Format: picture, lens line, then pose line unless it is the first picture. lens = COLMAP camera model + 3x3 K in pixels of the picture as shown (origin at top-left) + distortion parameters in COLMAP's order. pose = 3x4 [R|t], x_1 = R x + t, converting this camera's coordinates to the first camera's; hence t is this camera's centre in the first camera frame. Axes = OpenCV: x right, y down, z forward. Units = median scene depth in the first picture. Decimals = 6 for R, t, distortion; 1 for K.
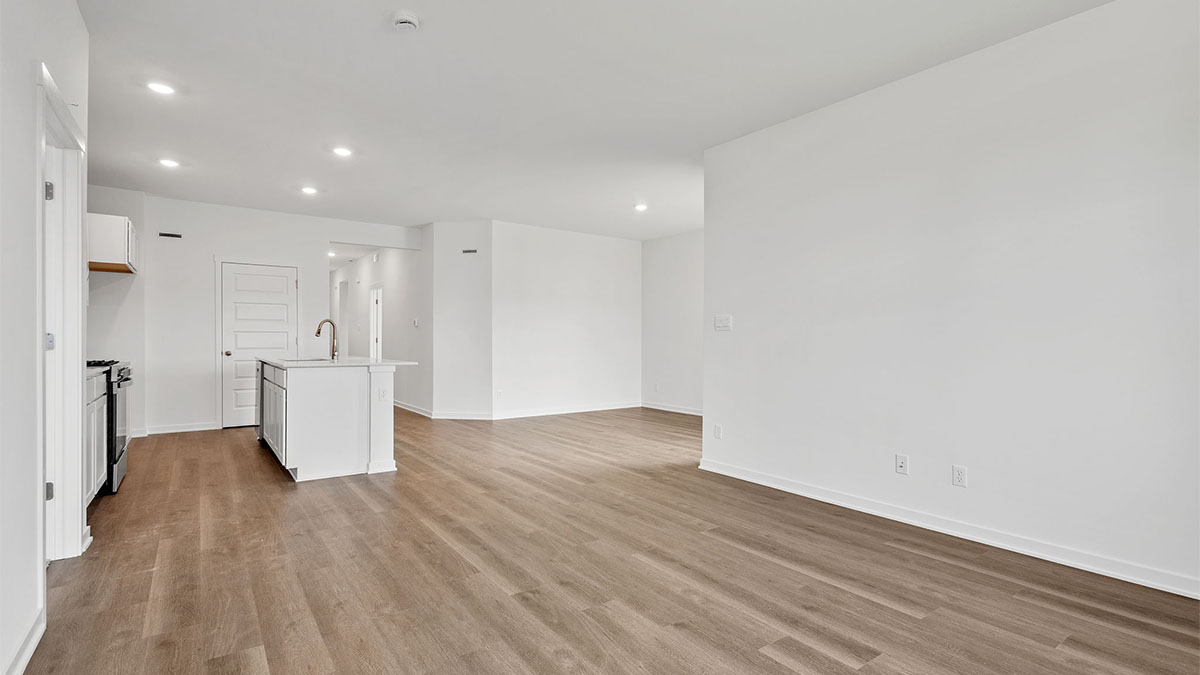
lens RADIAL K [[556.7, 0, 597.4], [0, 556.7, 330.2], [0, 0, 1]] dist [0.025621, -0.000459]
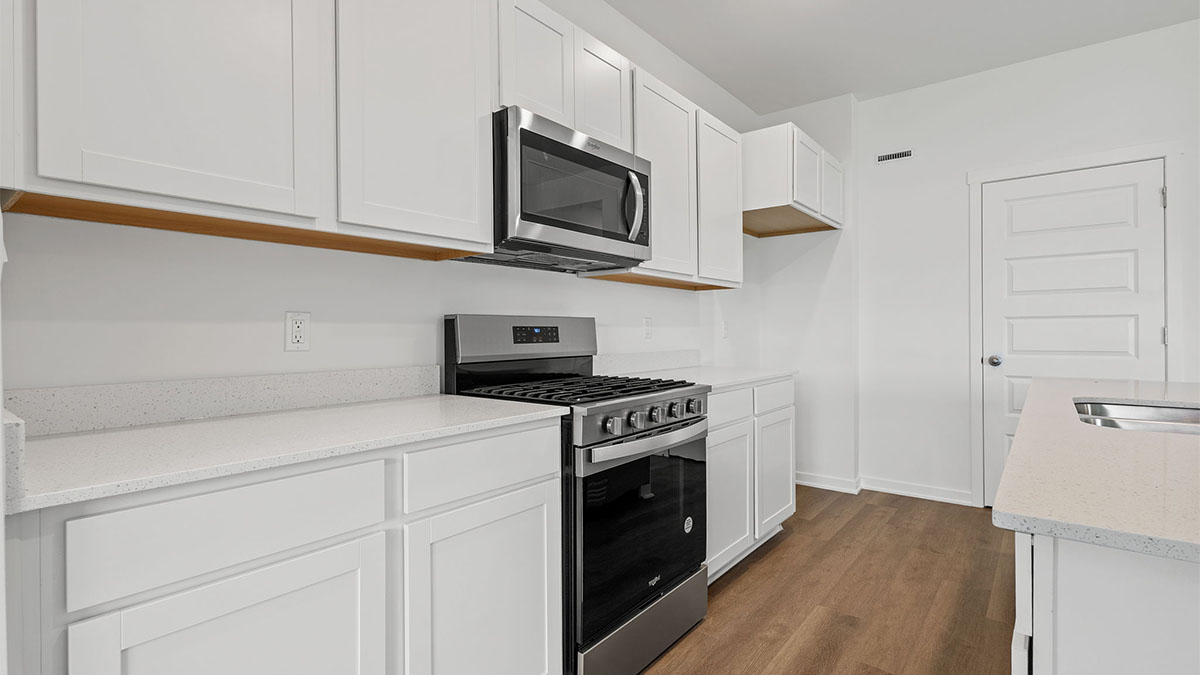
lens RADIAL K [[556.7, 0, 597.4], [0, 556.7, 330.2], [0, 0, 1]] dist [0.025621, -0.000459]
pose [[0.272215, 0.002877, -0.962232, -0.268192], [0.018143, 0.999802, 0.008122, 0.003078], [0.962065, -0.019669, 0.272109, 0.523944]]
